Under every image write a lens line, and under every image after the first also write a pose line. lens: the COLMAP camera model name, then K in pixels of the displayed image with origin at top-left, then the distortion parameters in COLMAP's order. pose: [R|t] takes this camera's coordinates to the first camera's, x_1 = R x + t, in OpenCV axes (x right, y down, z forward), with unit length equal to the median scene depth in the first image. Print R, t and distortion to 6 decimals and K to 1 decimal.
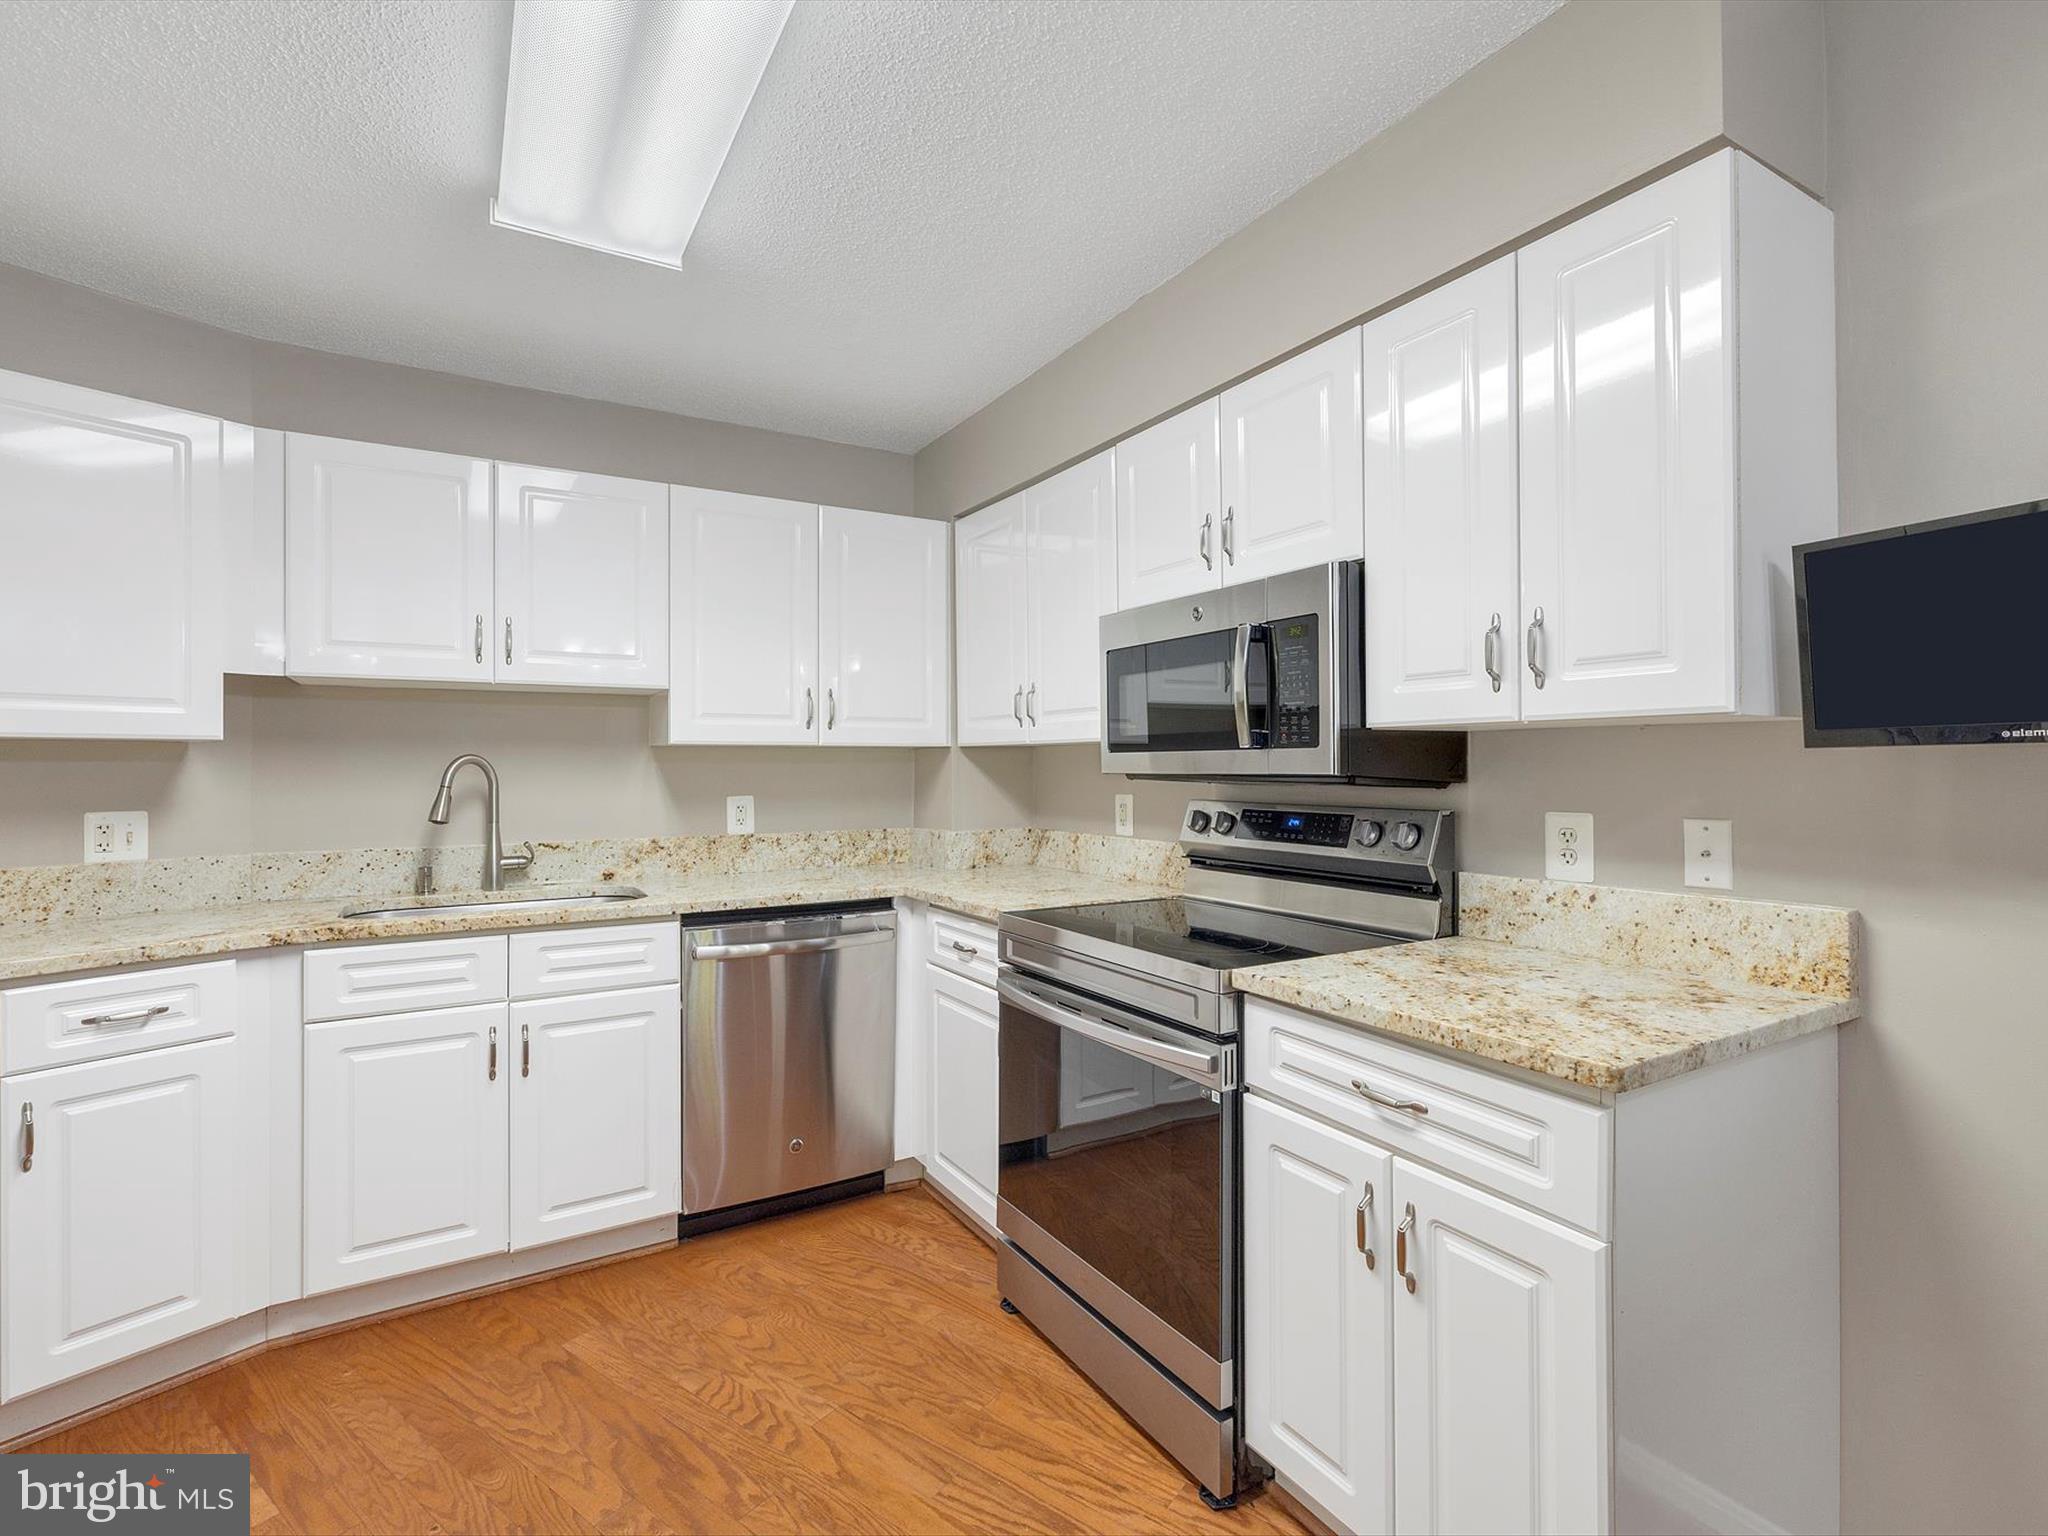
lens RADIAL K [[962.3, 0, 1008.0], [0, 962.3, 760.2], [0, 0, 1]] dist [0.001783, -0.000787]
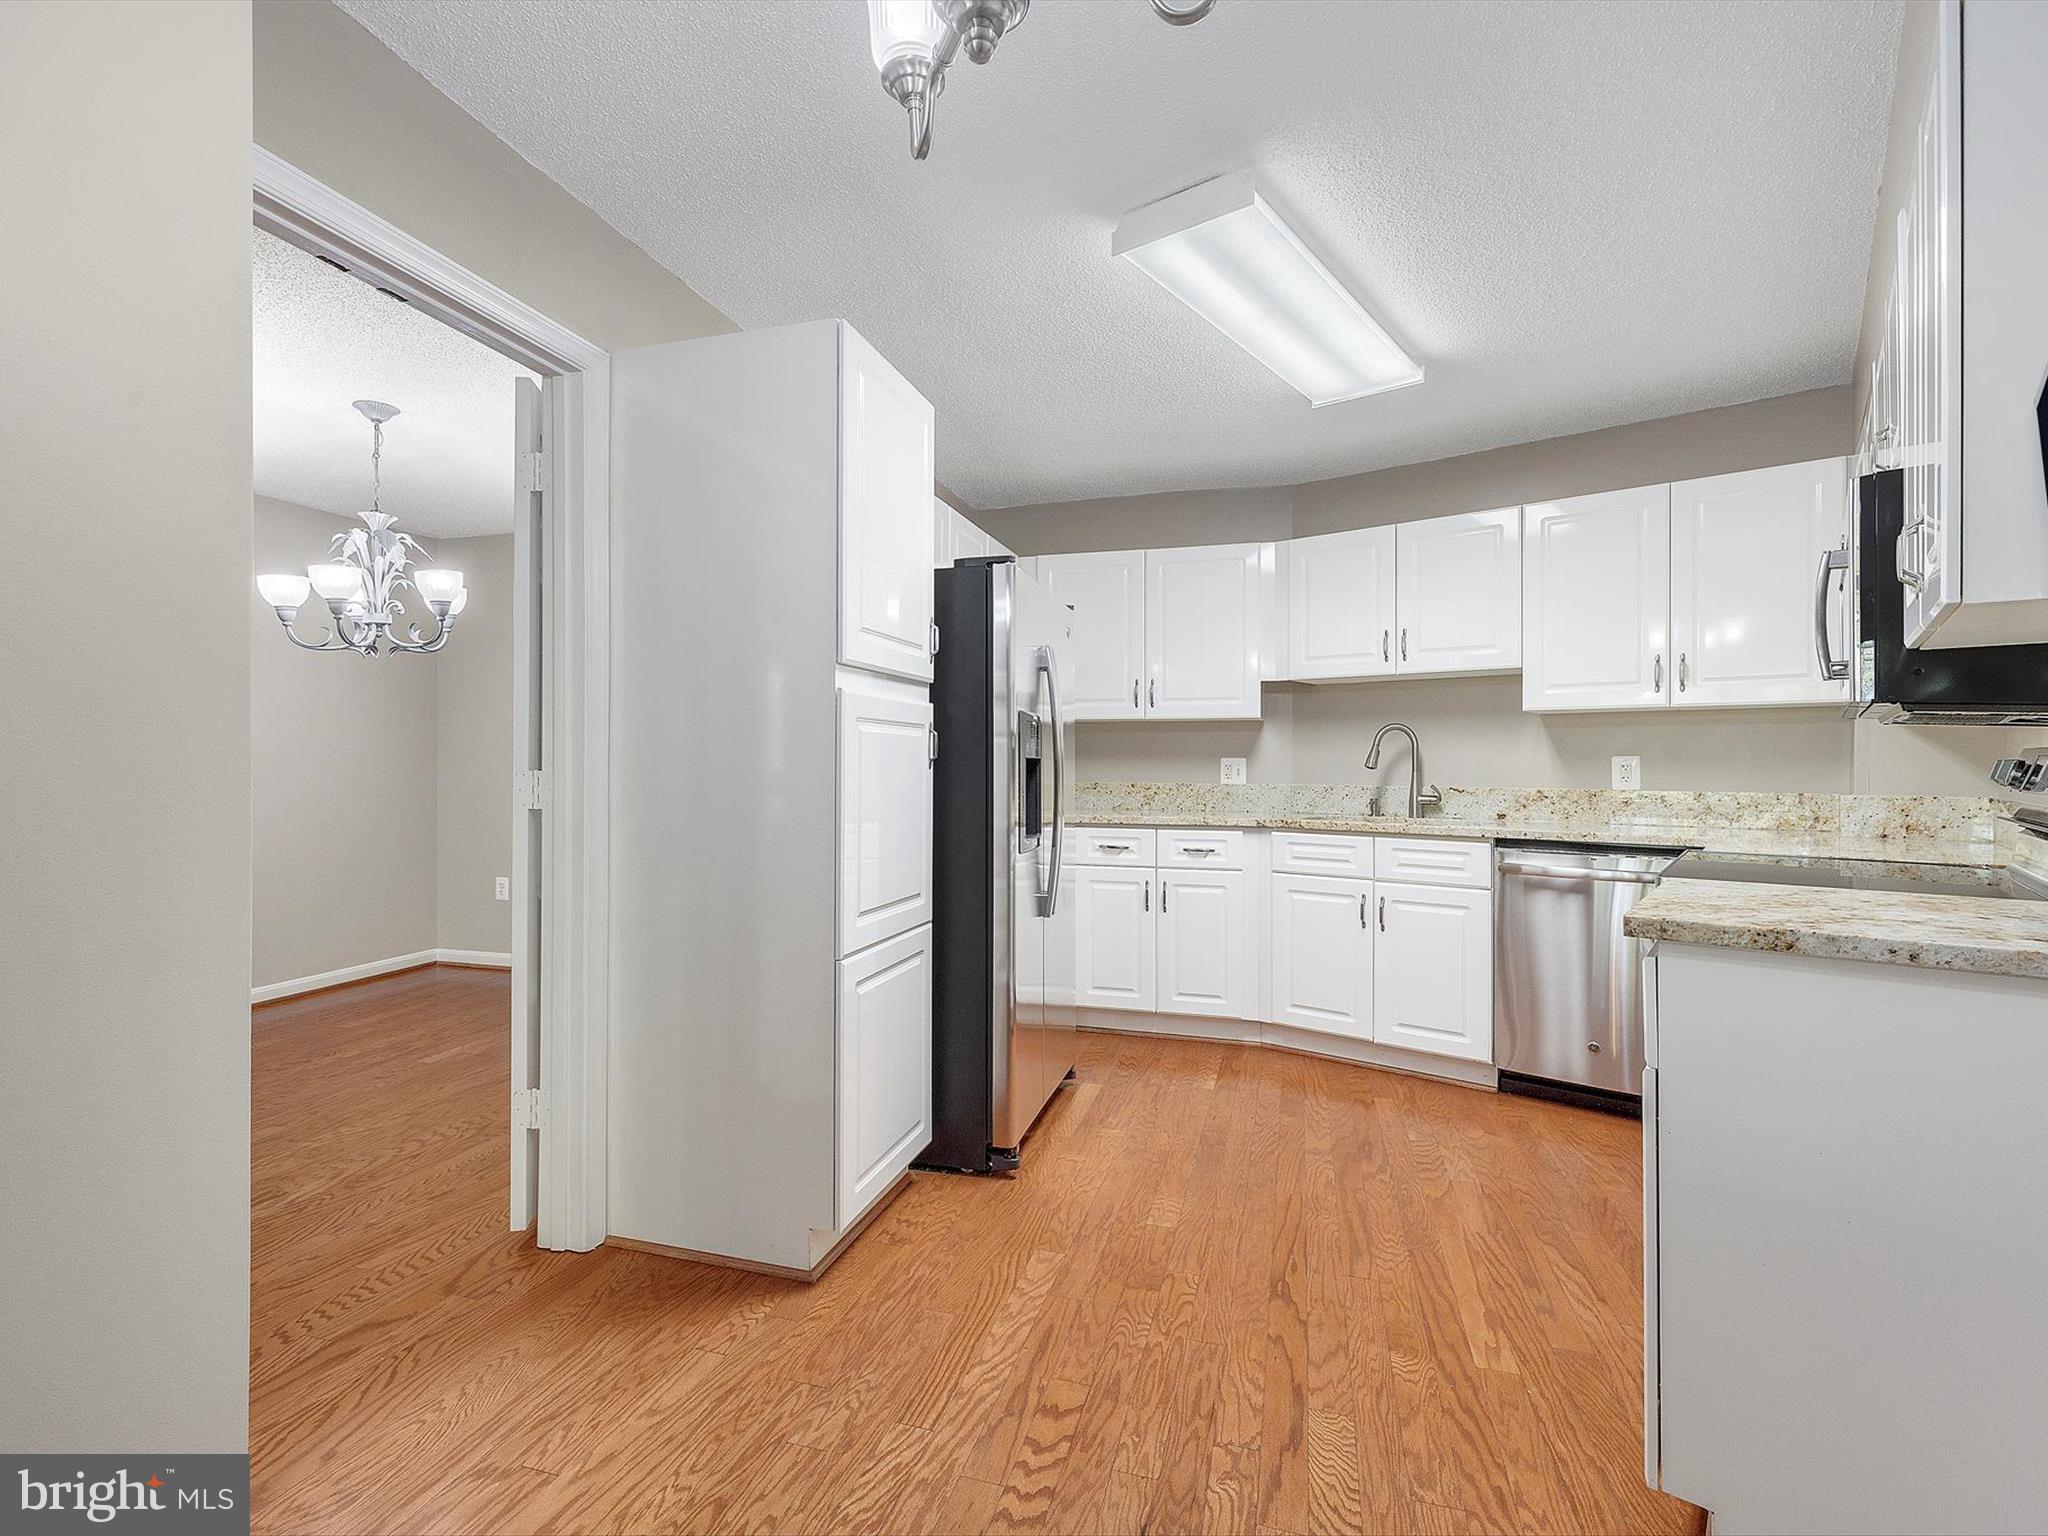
lens RADIAL K [[962.3, 0, 1012.6], [0, 962.3, 759.6], [0, 0, 1]] dist [0.001783, -0.000787]
pose [[0.353765, 0.001781, -0.935333, 0.759395], [0.001042, 0.999997, 0.002298, 0.055575], [0.935334, -0.001787, 0.353762, -0.093233]]
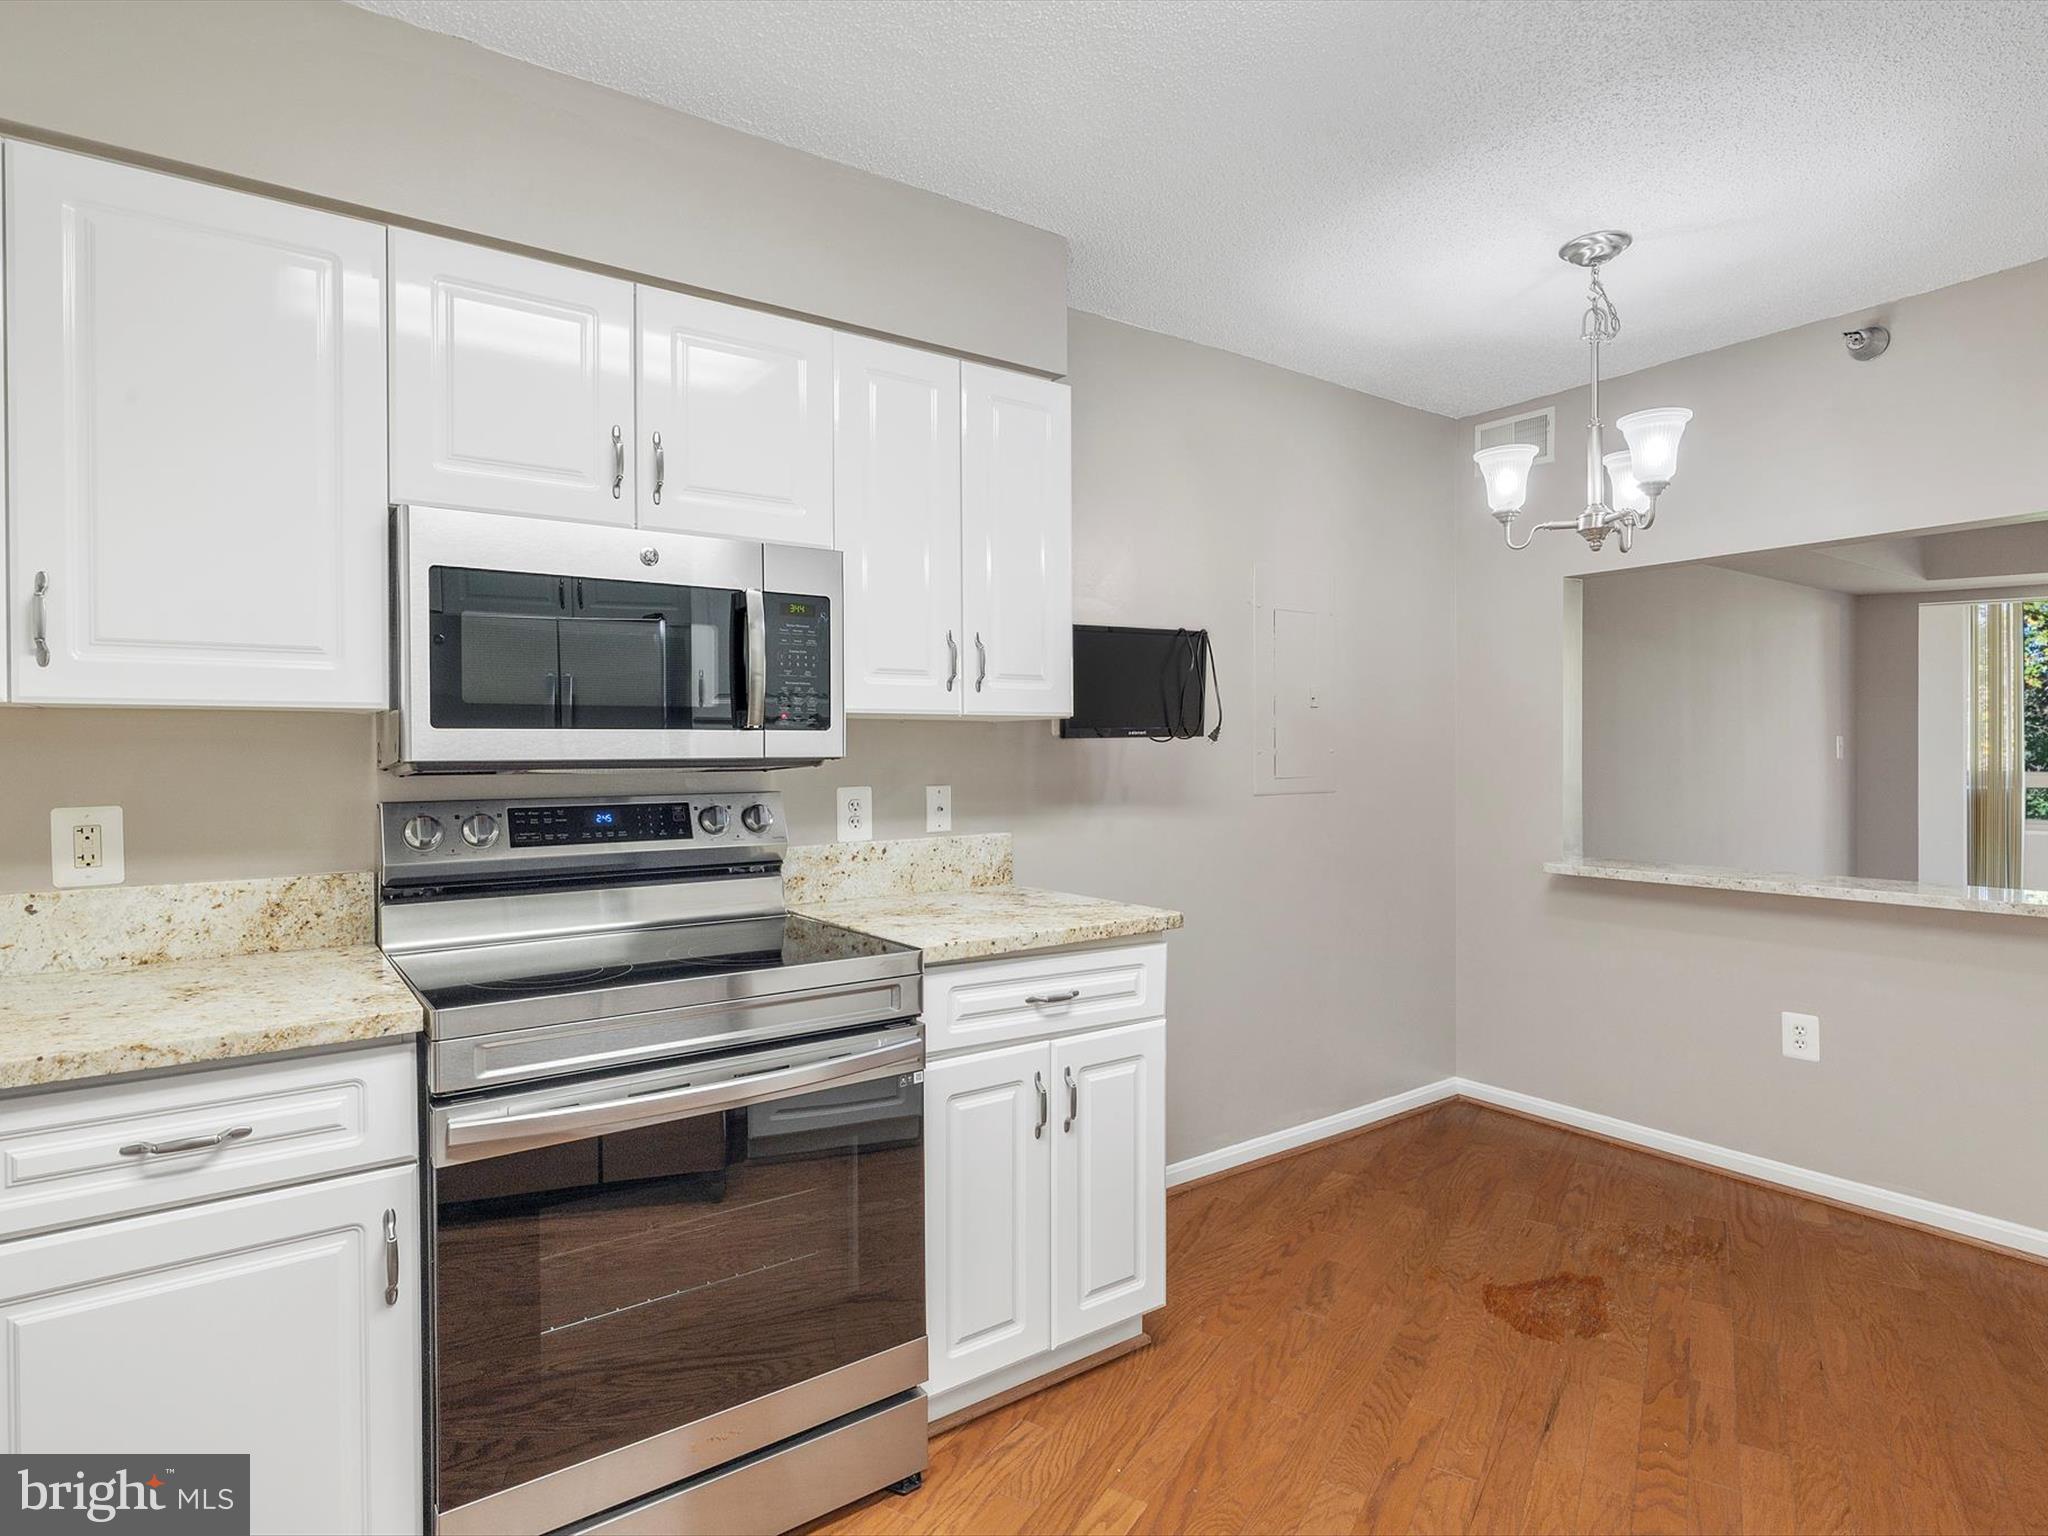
lens RADIAL K [[1100.6, 0, 1020.6], [0, 1100.6, 773.9], [0, 0, 1]] dist [0.002591, 0.001293]
pose [[-0.099928, -0.018652, 0.994820, -0.705002], [-0.001833, 0.999826, 0.018562, 0.009001], [-0.994993, 0.000031, -0.099944, 0.763414]]
